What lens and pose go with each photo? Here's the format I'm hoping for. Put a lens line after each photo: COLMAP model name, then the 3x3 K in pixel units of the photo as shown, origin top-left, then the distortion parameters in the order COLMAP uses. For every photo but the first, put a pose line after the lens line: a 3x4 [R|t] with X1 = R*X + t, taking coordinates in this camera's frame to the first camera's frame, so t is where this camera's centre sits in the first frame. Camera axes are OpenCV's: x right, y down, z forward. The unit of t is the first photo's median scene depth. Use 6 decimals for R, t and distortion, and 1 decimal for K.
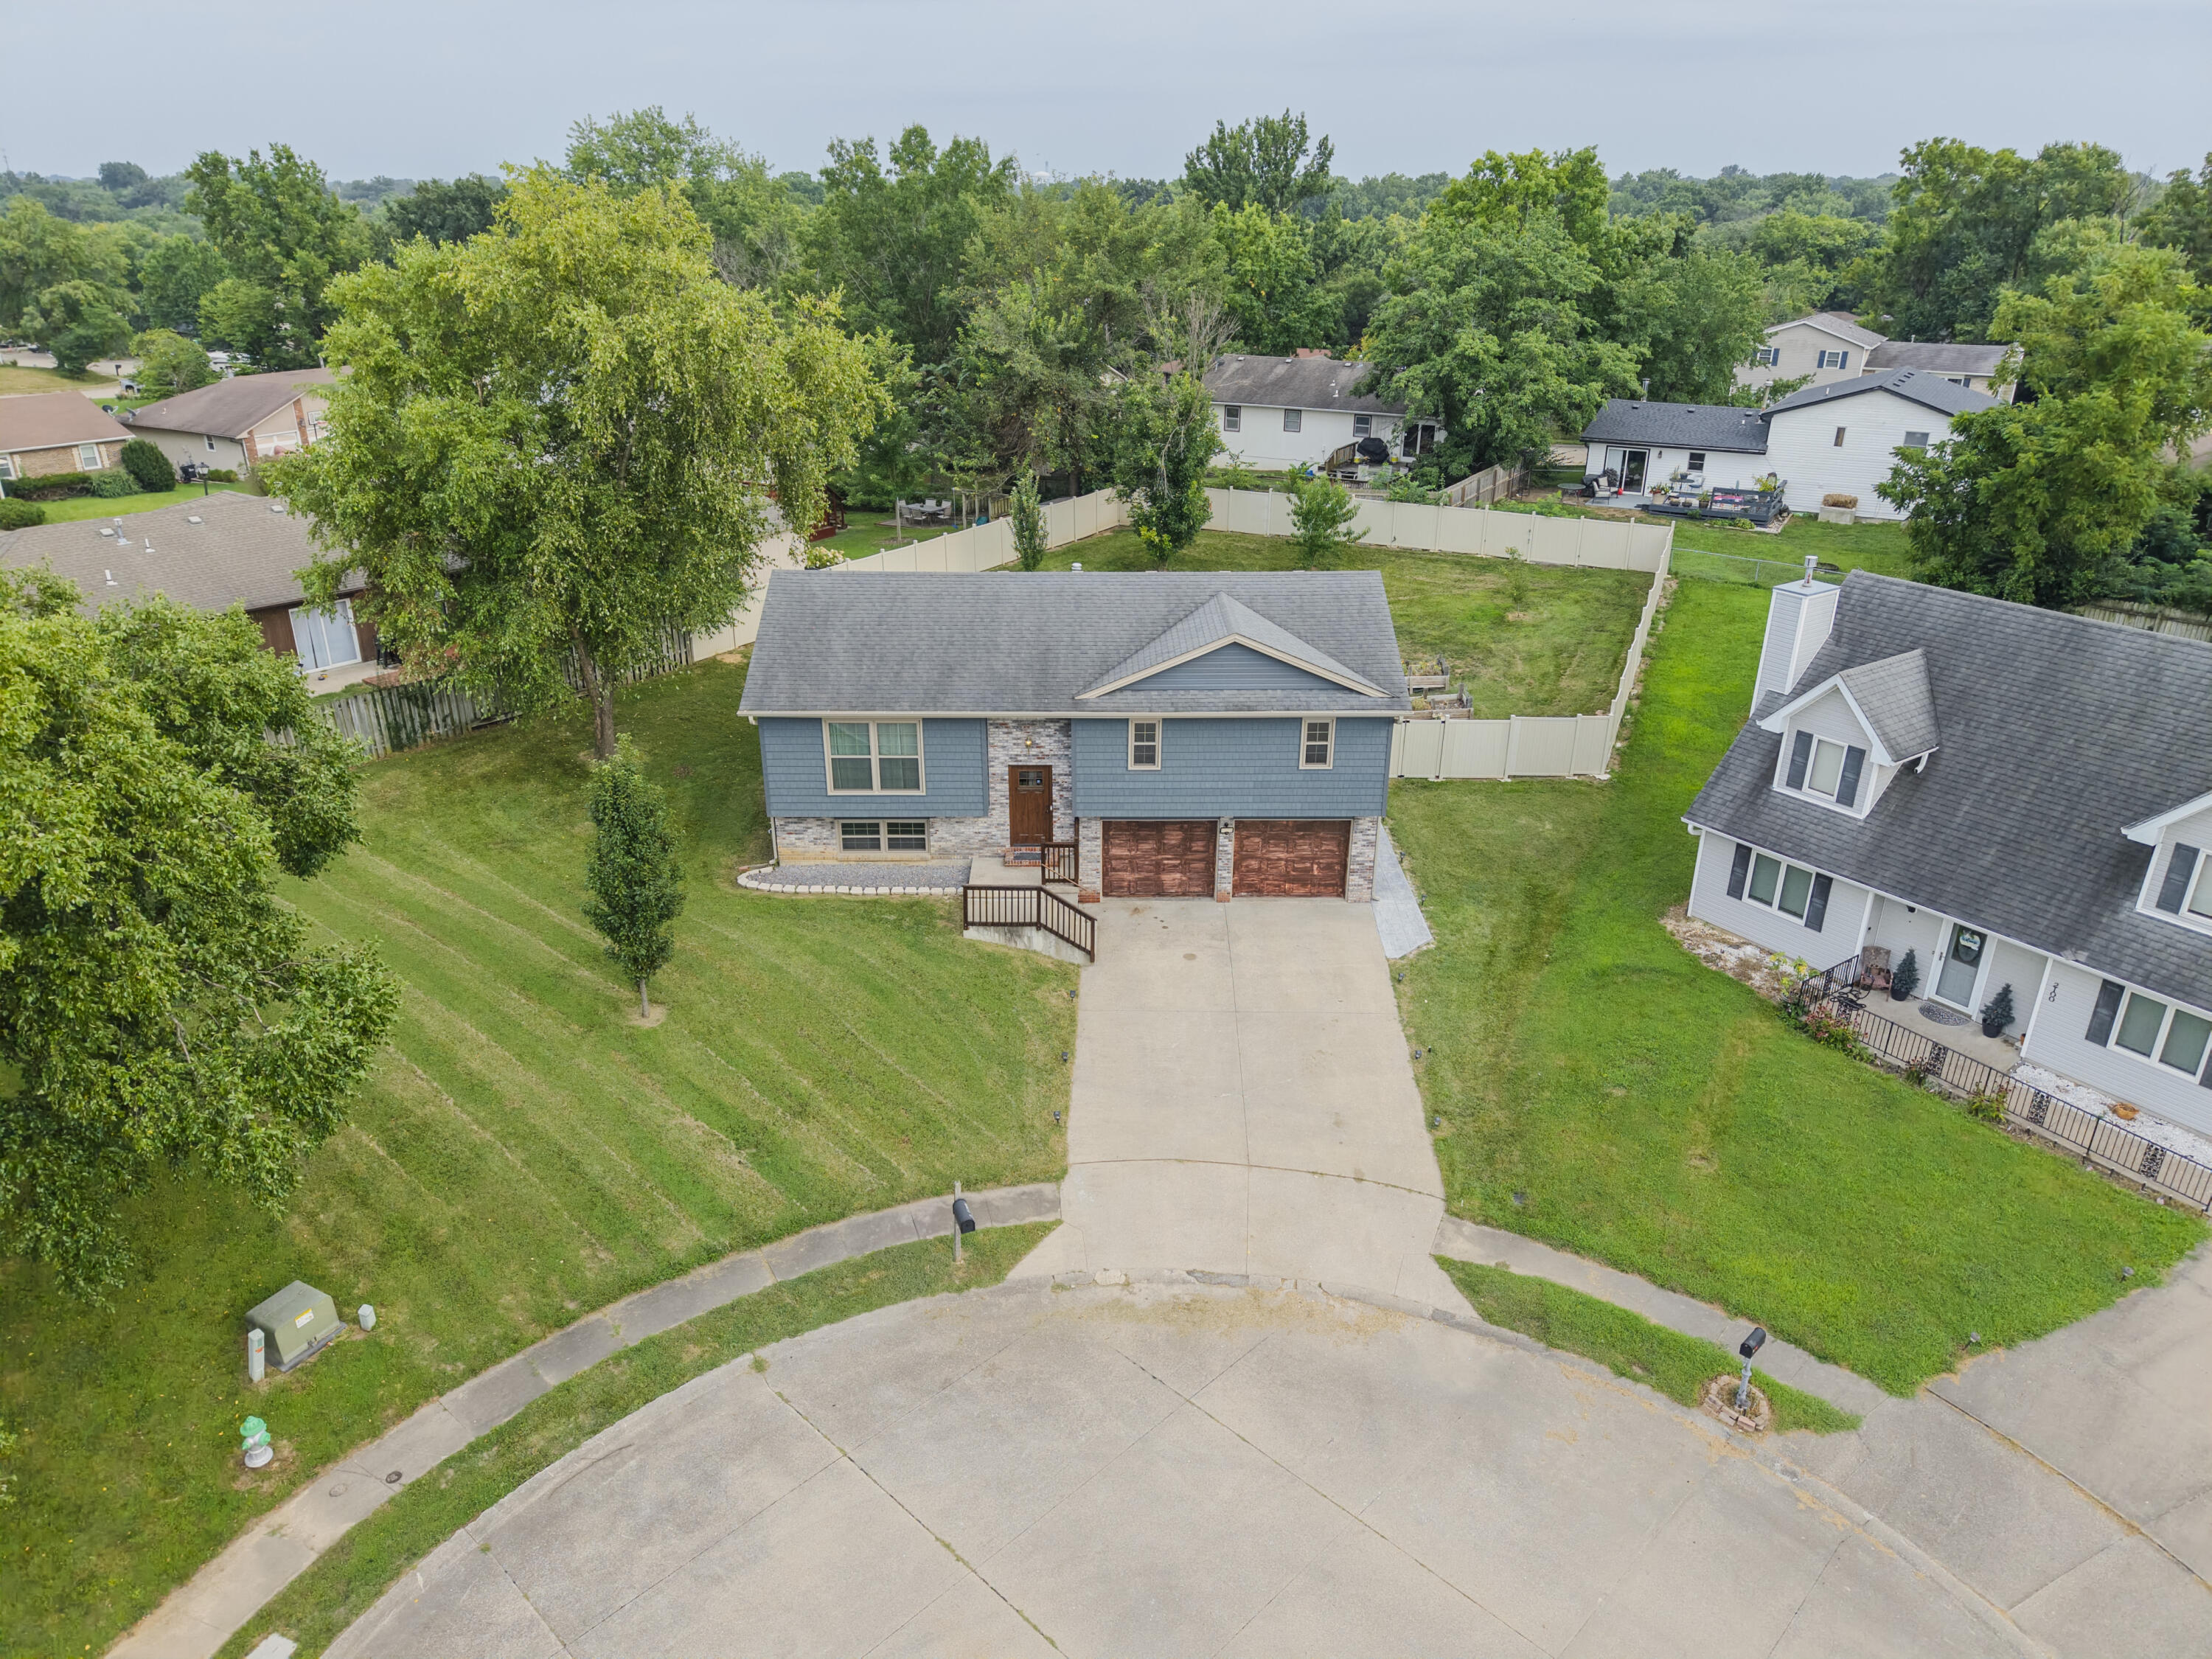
lens RADIAL K [[1492.1, 0, 1106.0], [0, 1492.1, 829.5], [0, 0, 1]] dist [0.067478, -0.076999]
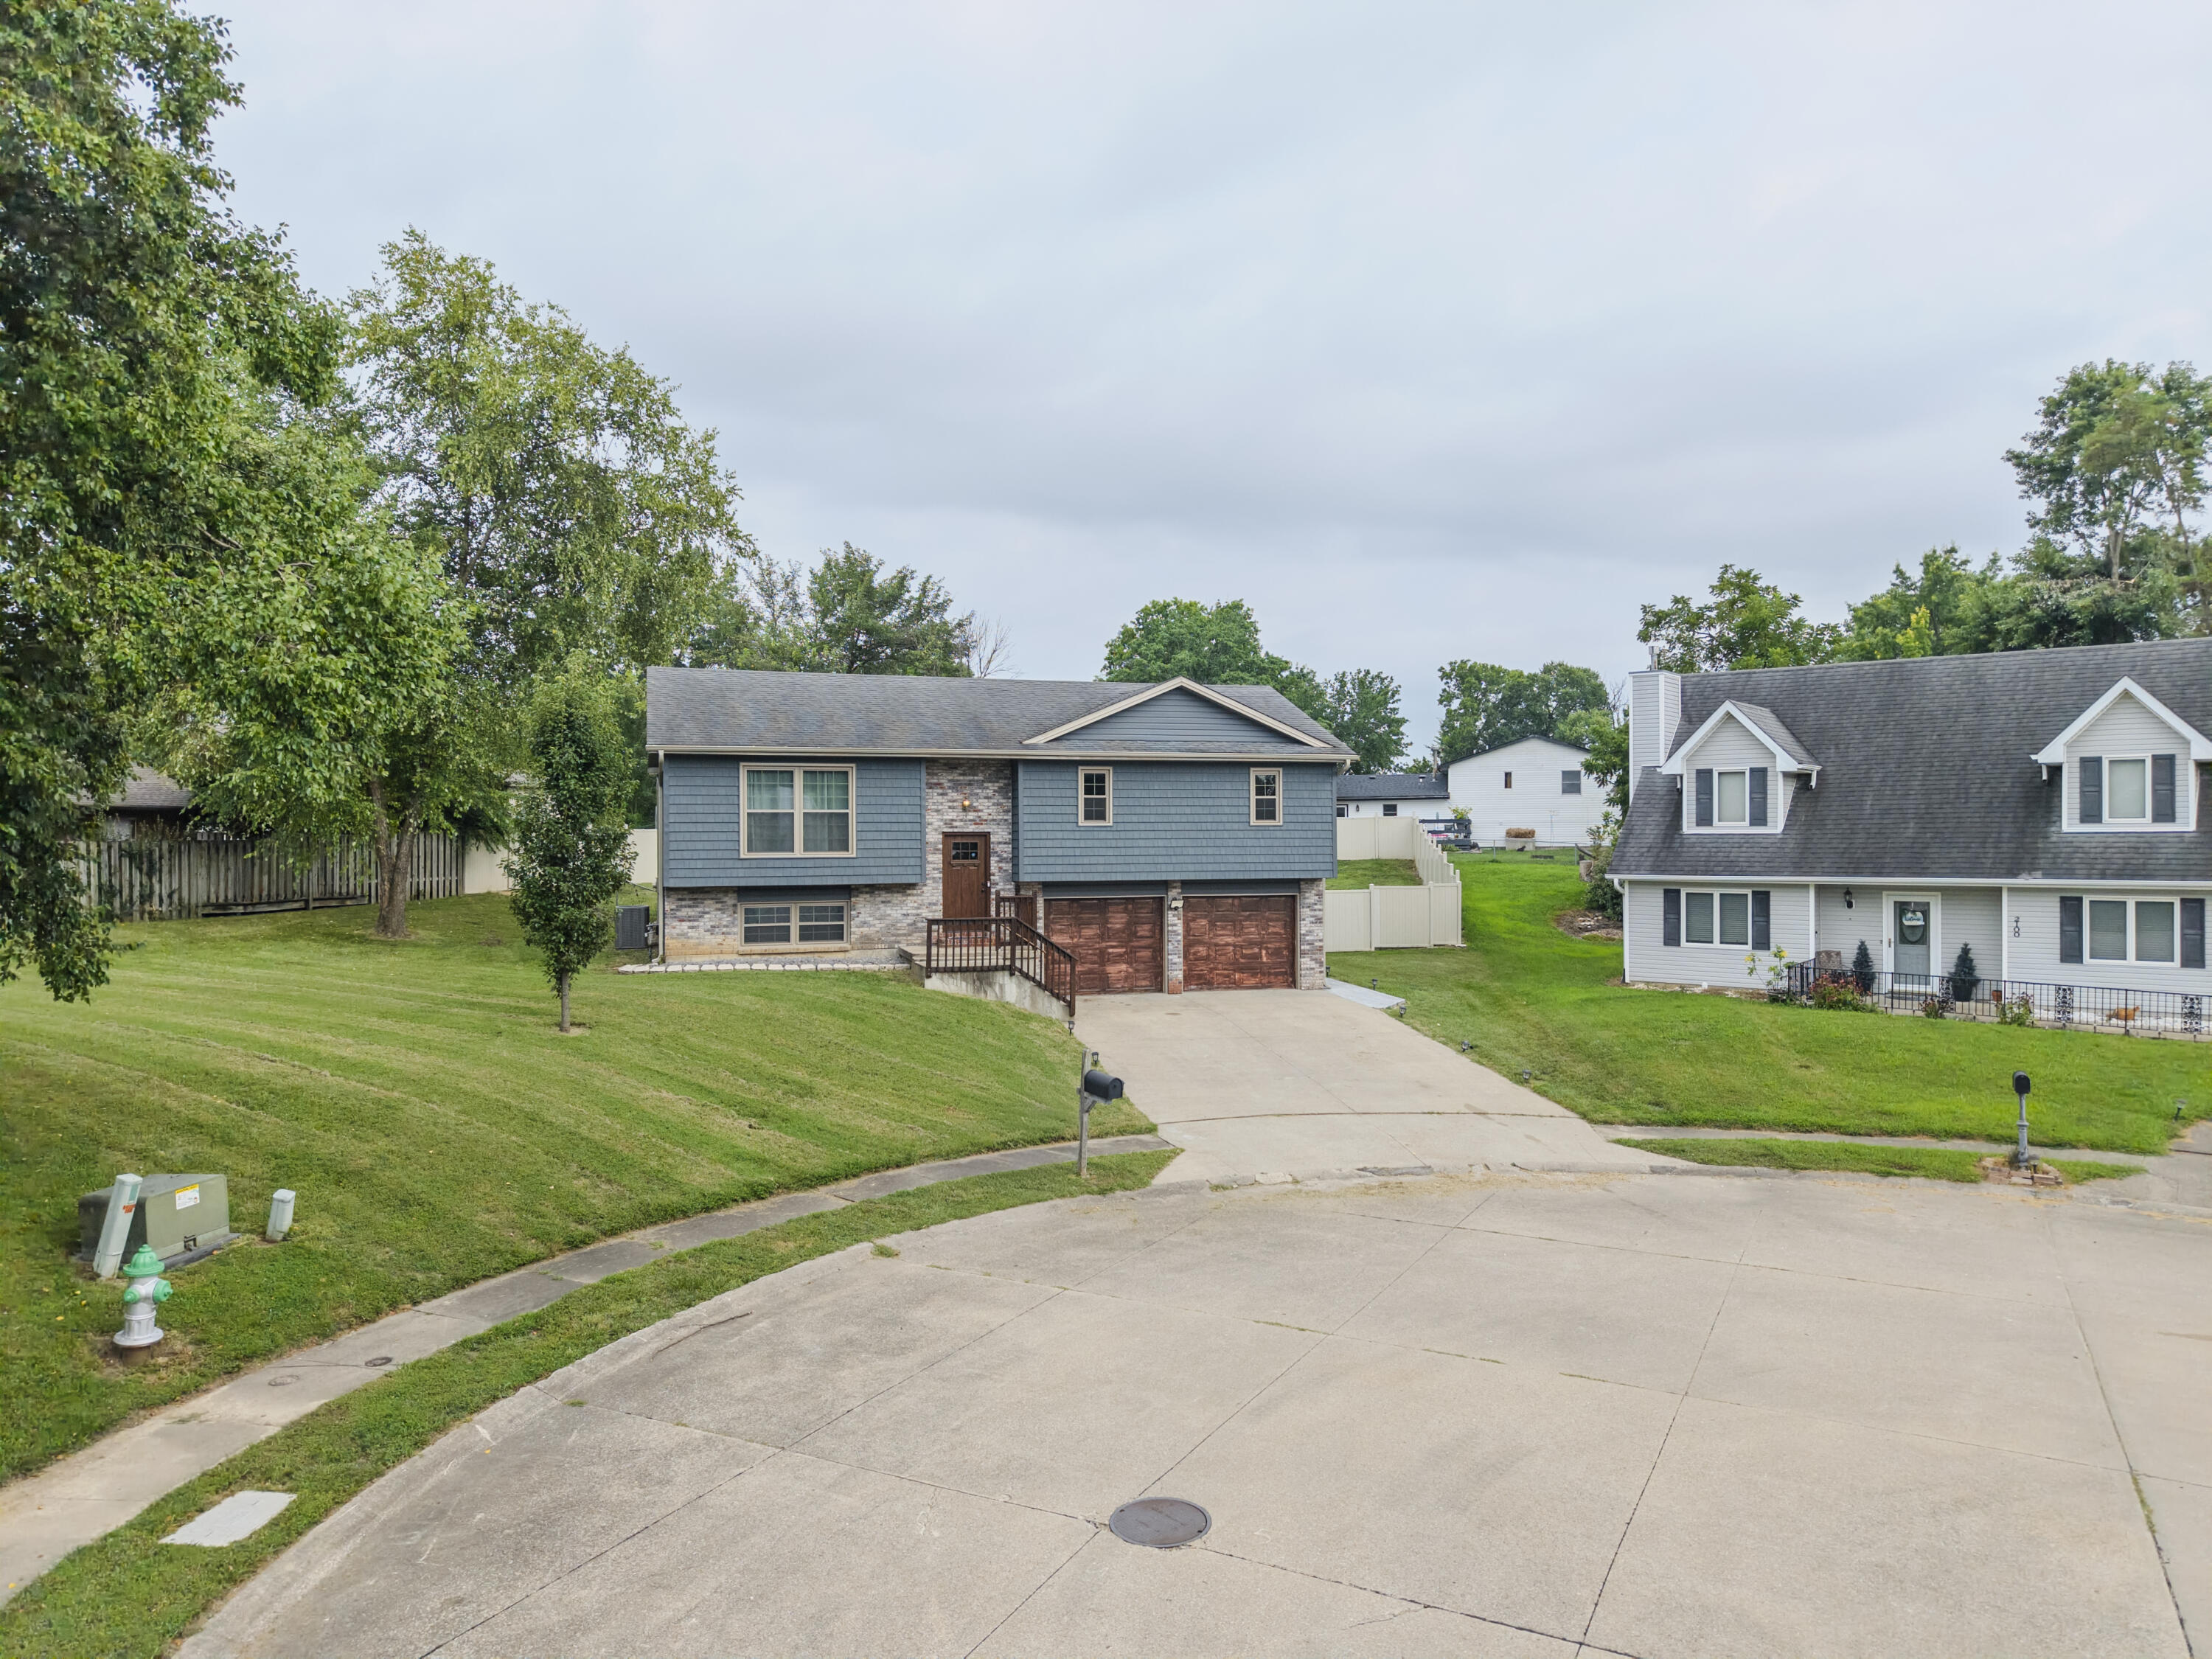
lens RADIAL K [[1485.6, 0, 1108.0], [0, 1485.6, 831.6], [0, 0, 1]] dist [0.039849, -0.041013]
pose [[0.959856, -0.007426, 0.280397, -0.221568], [0.117819, 0.917862, -0.379010, 0.308362], [-0.254551, 0.396831, 0.881890, 0.190065]]
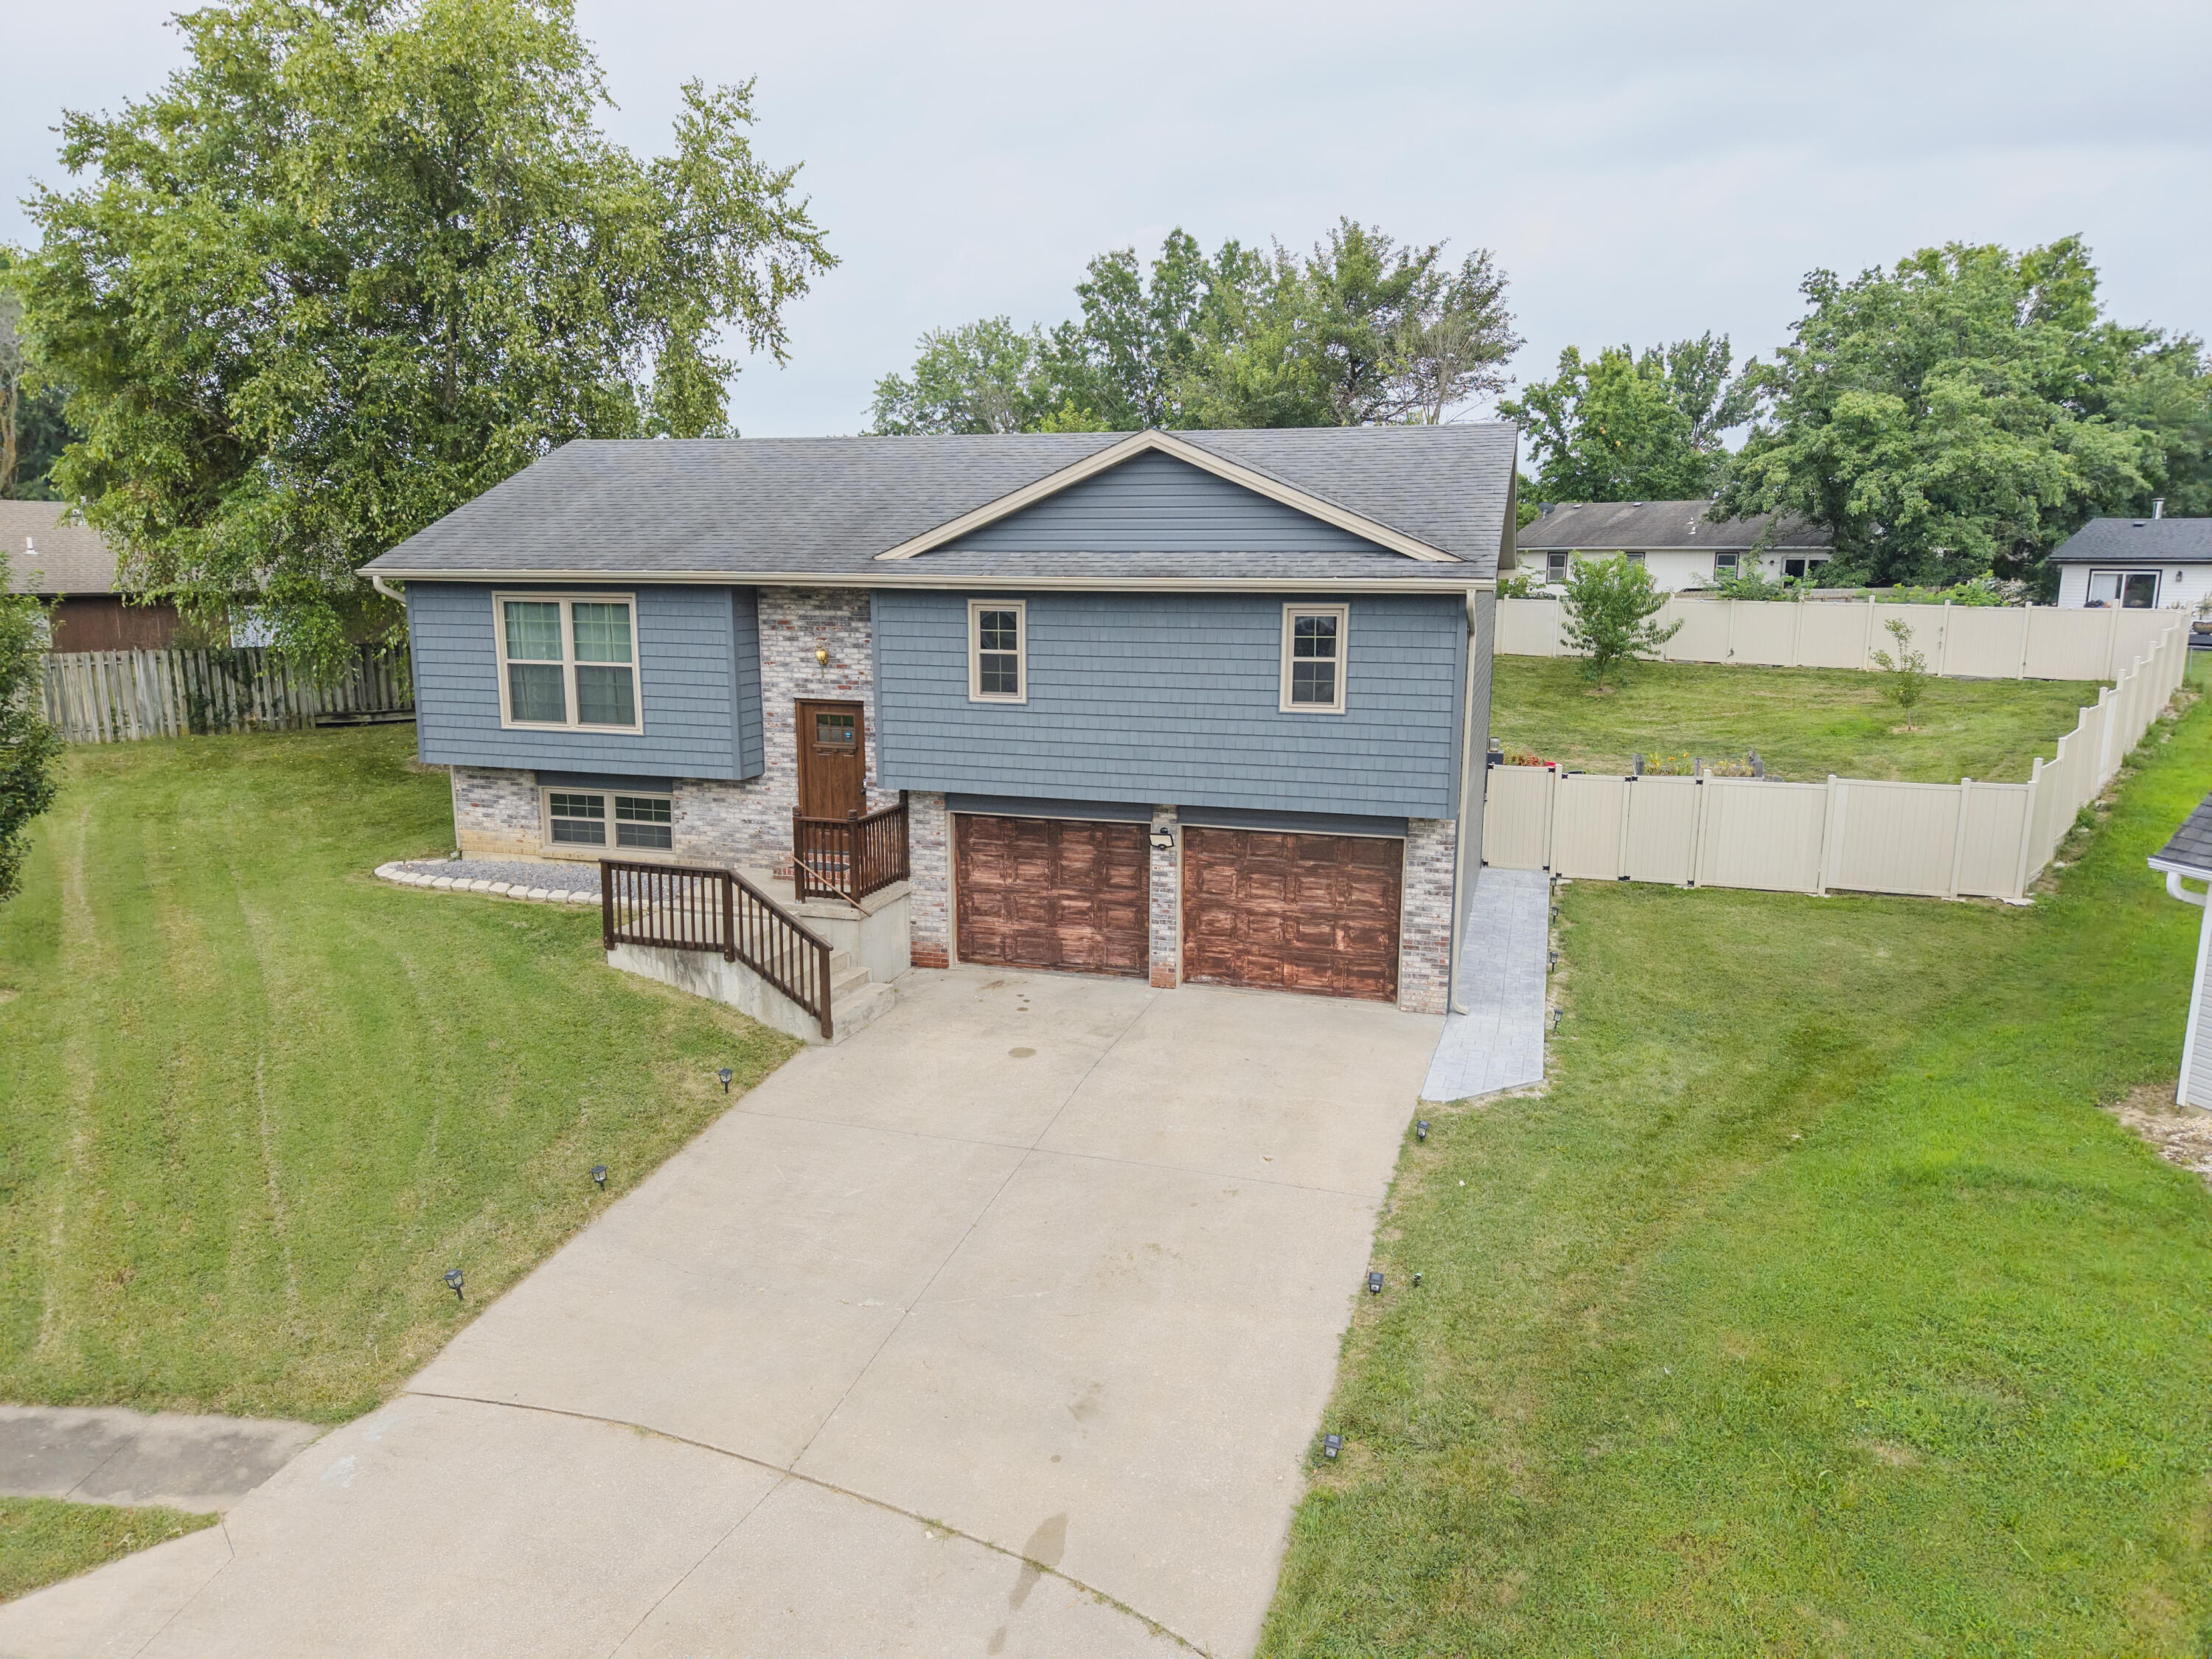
lens RADIAL K [[1485.6, 0, 1108.0], [0, 1485.6, 831.6], [0, 0, 1]] dist [0.039849, -0.041013]
pose [[0.953798, 0.056145, -0.295157, 0.224045], [-0.118729, 0.972859, -0.198616, 0.107060], [0.275995, 0.224483, 0.934577, 0.512871]]
